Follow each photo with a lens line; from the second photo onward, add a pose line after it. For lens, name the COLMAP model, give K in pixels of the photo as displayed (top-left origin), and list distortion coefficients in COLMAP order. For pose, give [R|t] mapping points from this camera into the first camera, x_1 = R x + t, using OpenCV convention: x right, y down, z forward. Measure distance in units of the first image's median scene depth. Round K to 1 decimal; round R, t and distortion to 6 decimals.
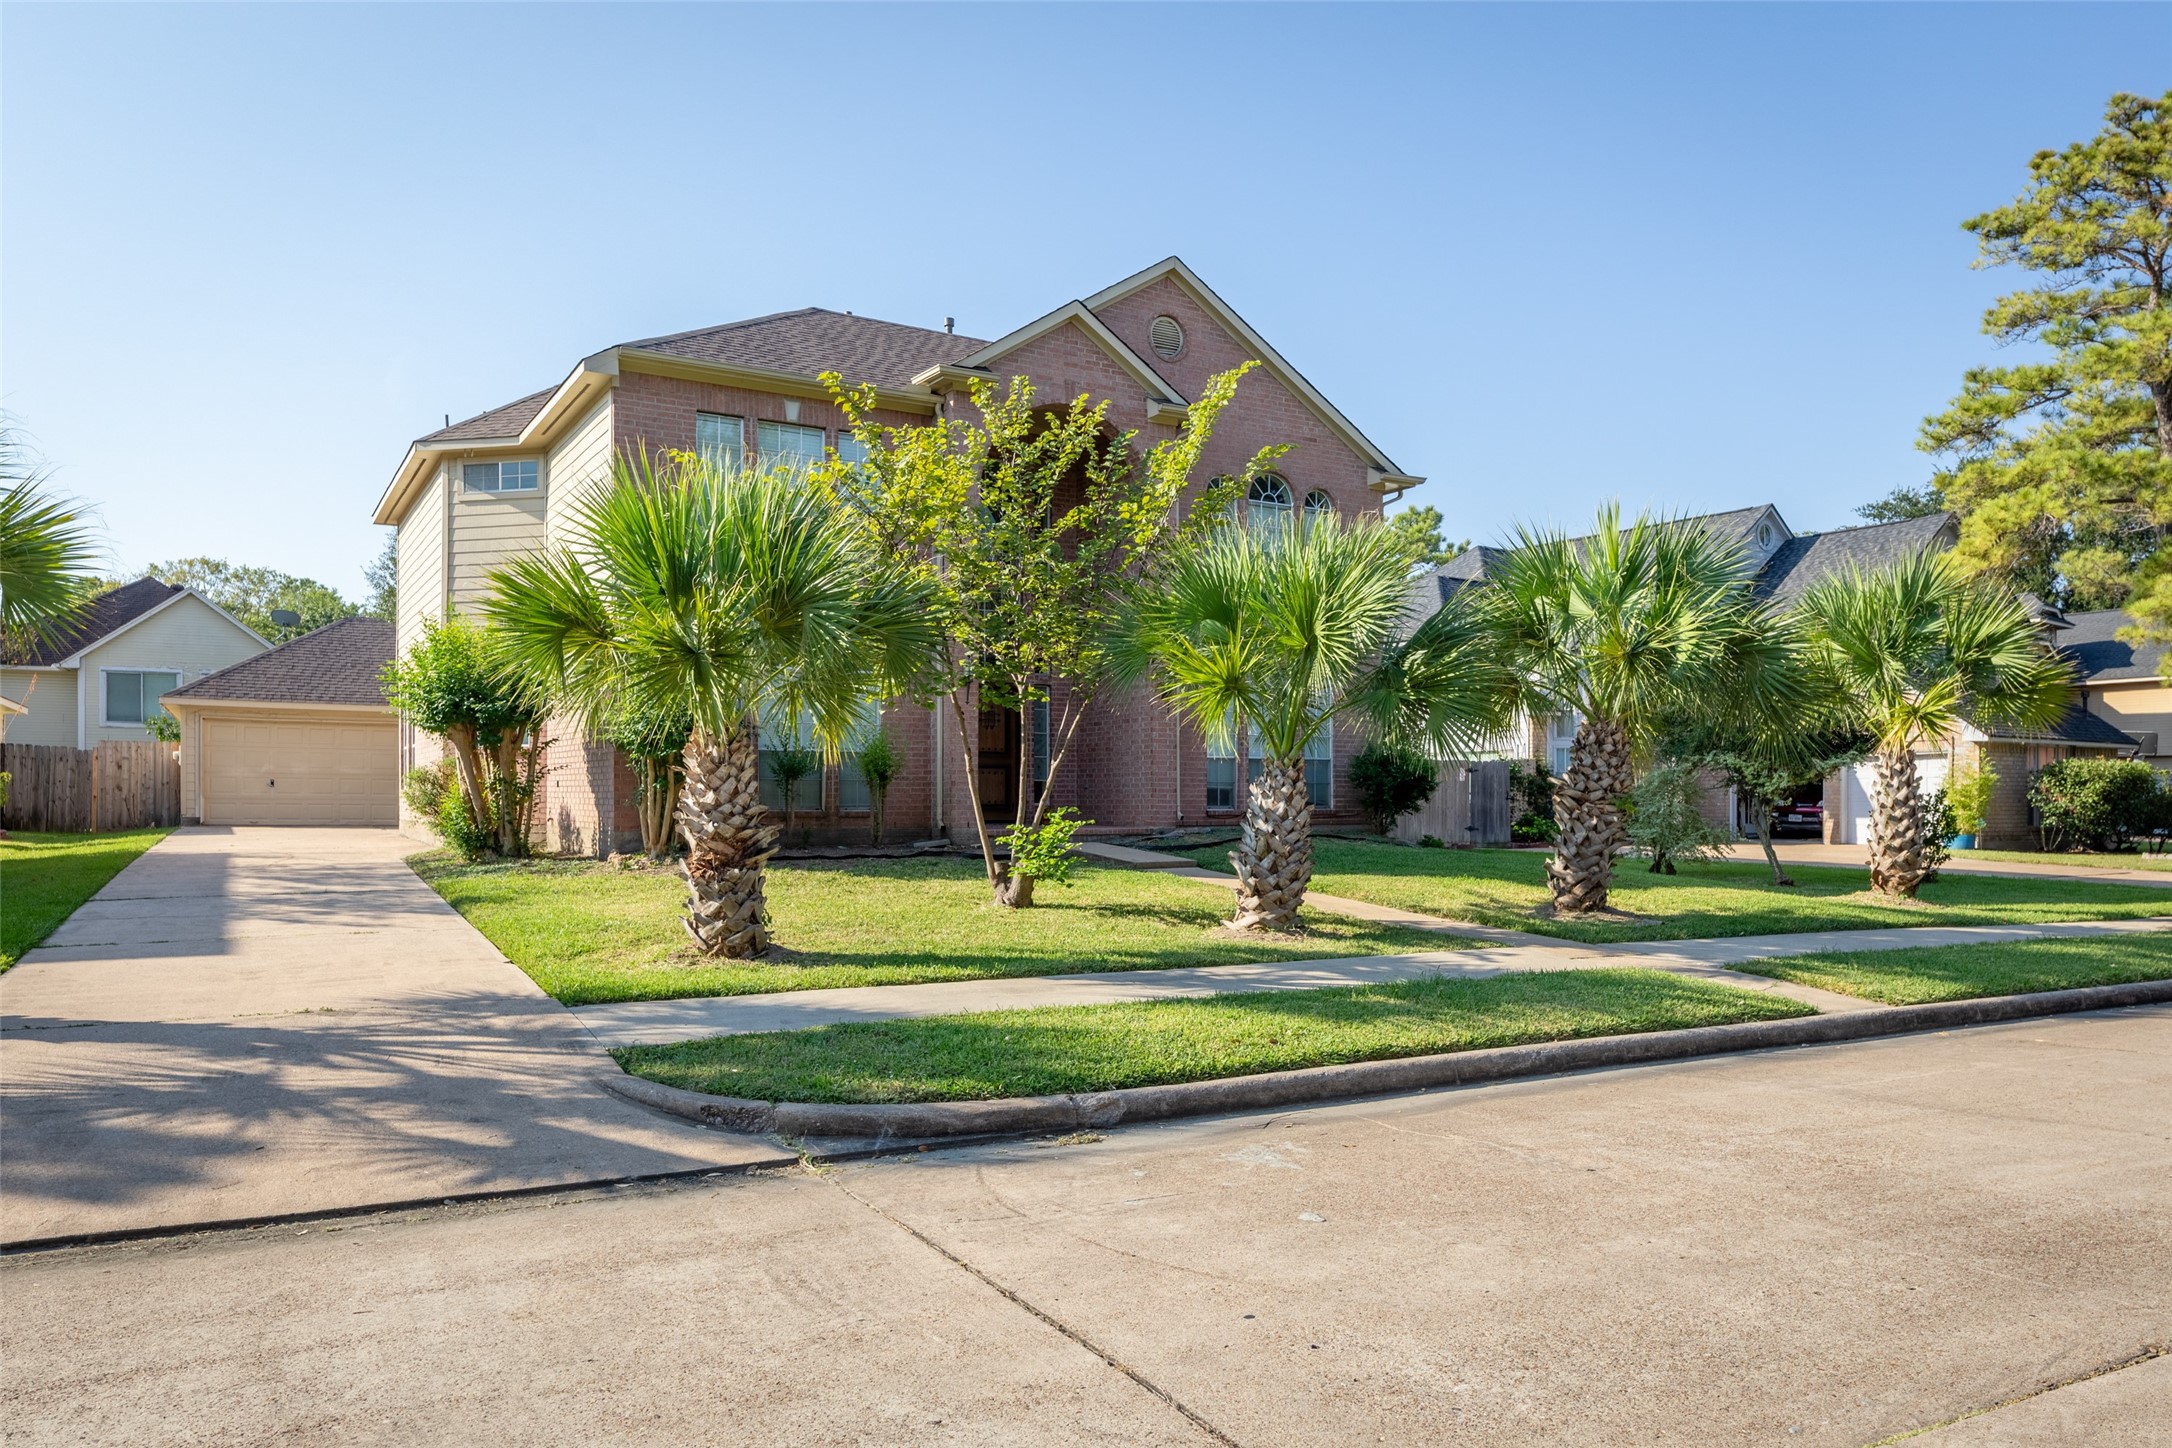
lens RADIAL K [[1501.5, 0, 1086.0], [0, 1501.5, 724.0], [0, 0, 1]] dist [-0.008182, -0.000834]
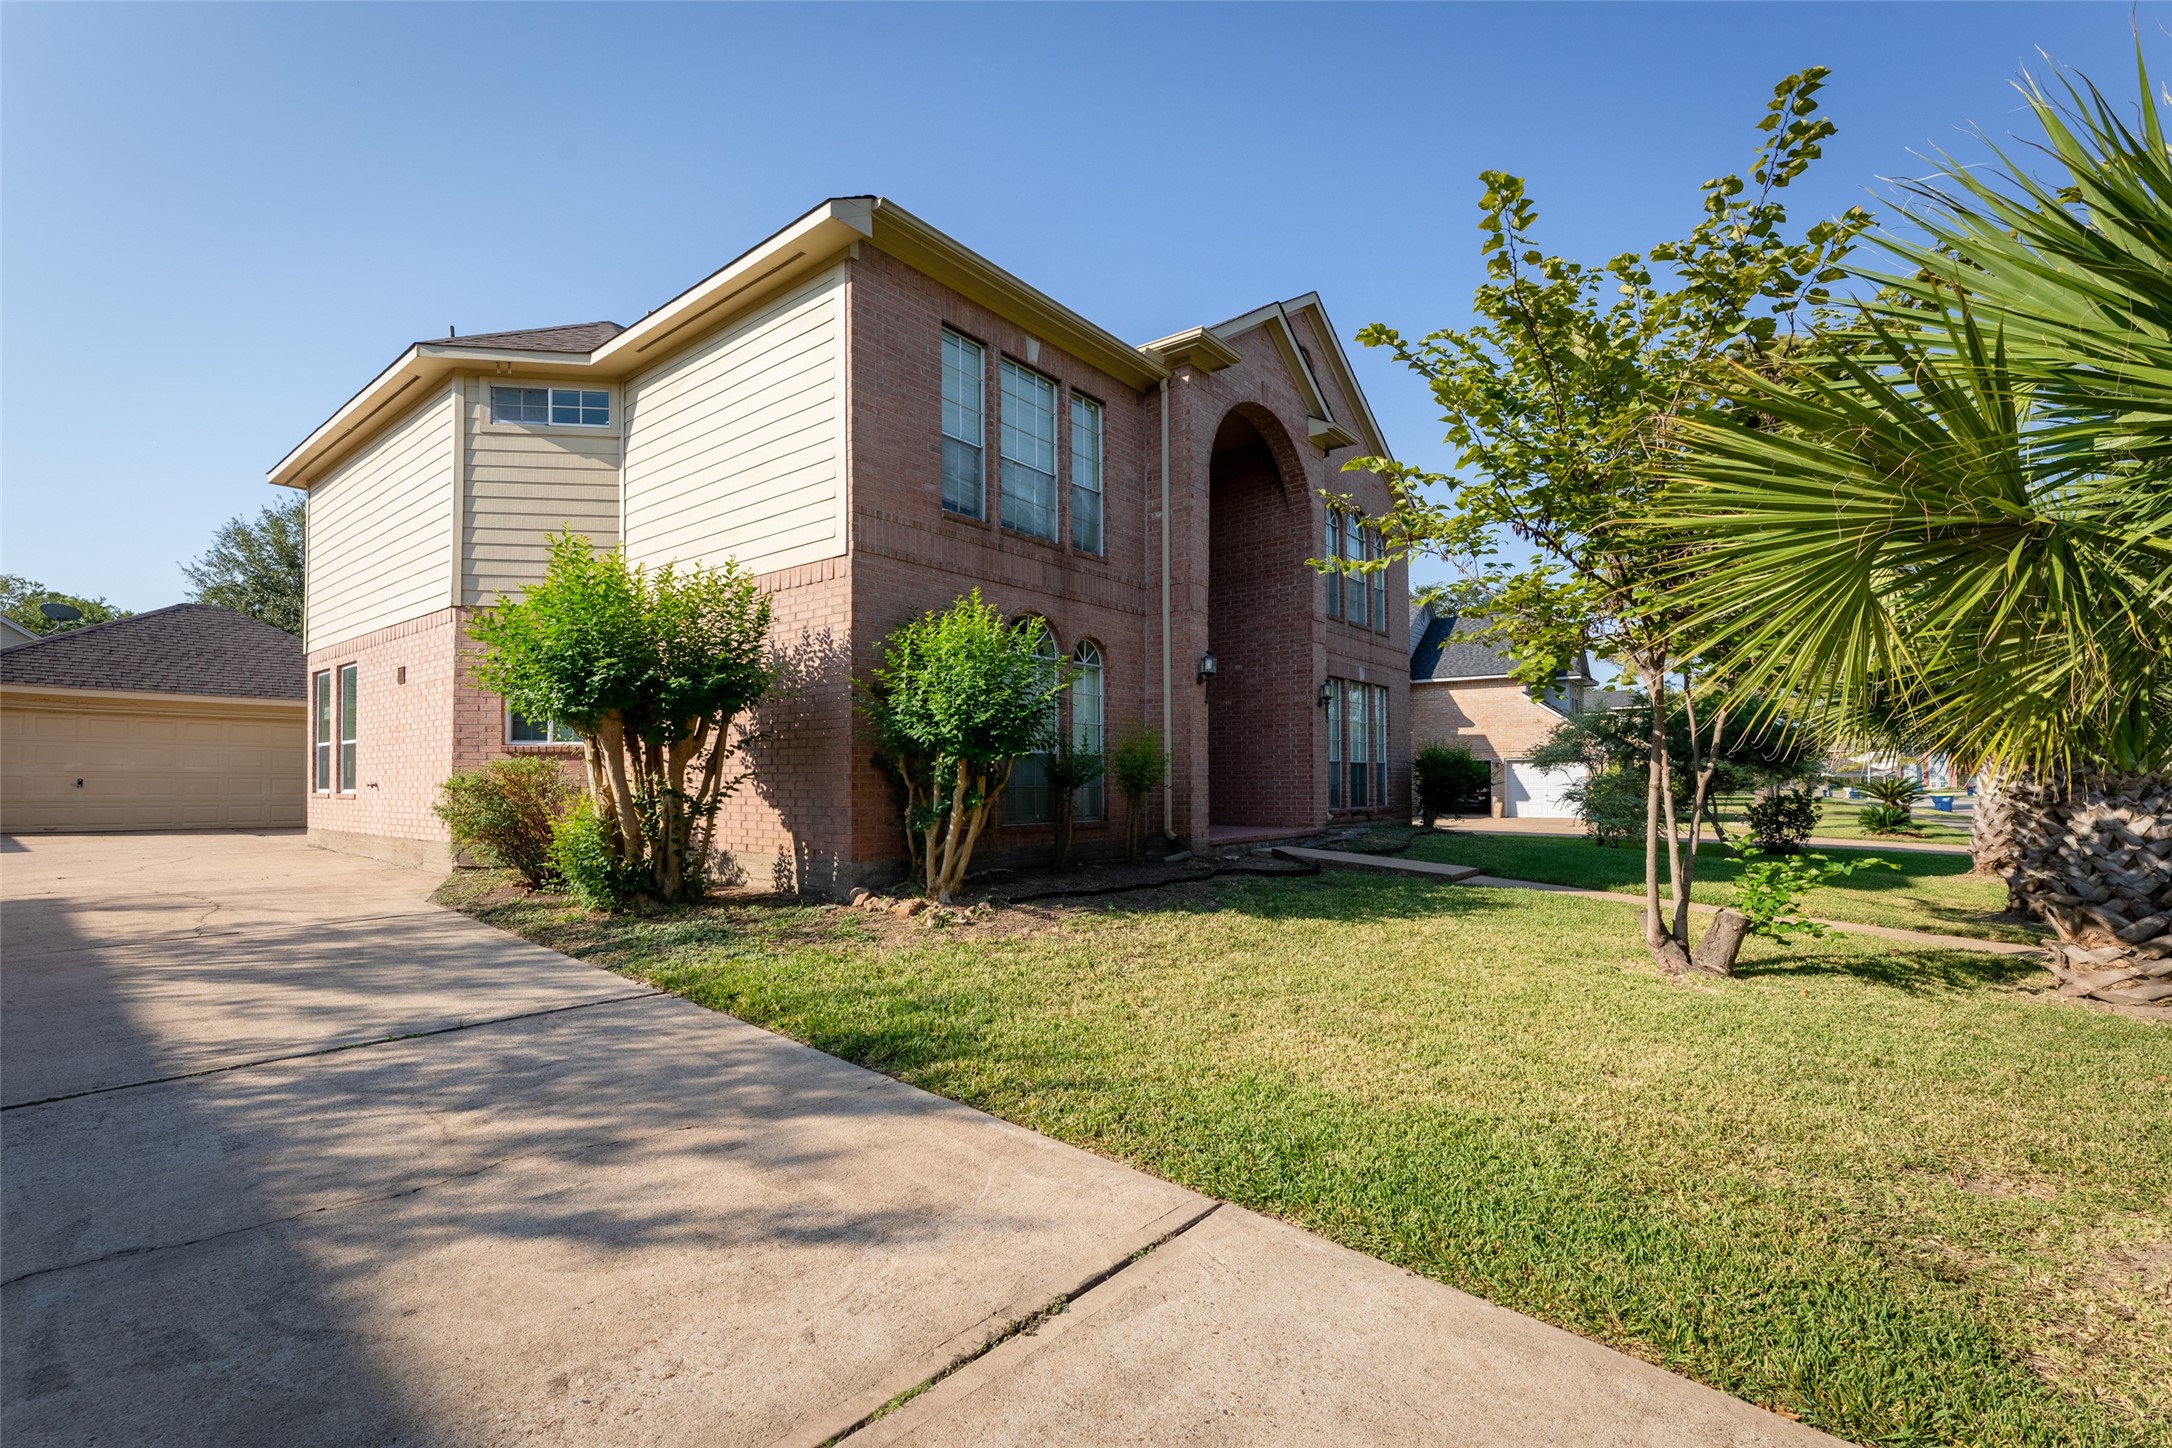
lens RADIAL K [[864.9, 0, 1086.0], [0, 864.9, 724.0], [0, 0, 1]] dist [0.002559, -0.000125]
pose [[0.920470, 0.020430, 0.390278, -0.301141], [-0.014660, 0.999735, -0.017757, 0.008660], [-0.390537, 0.010624, 0.920526, 0.459028]]
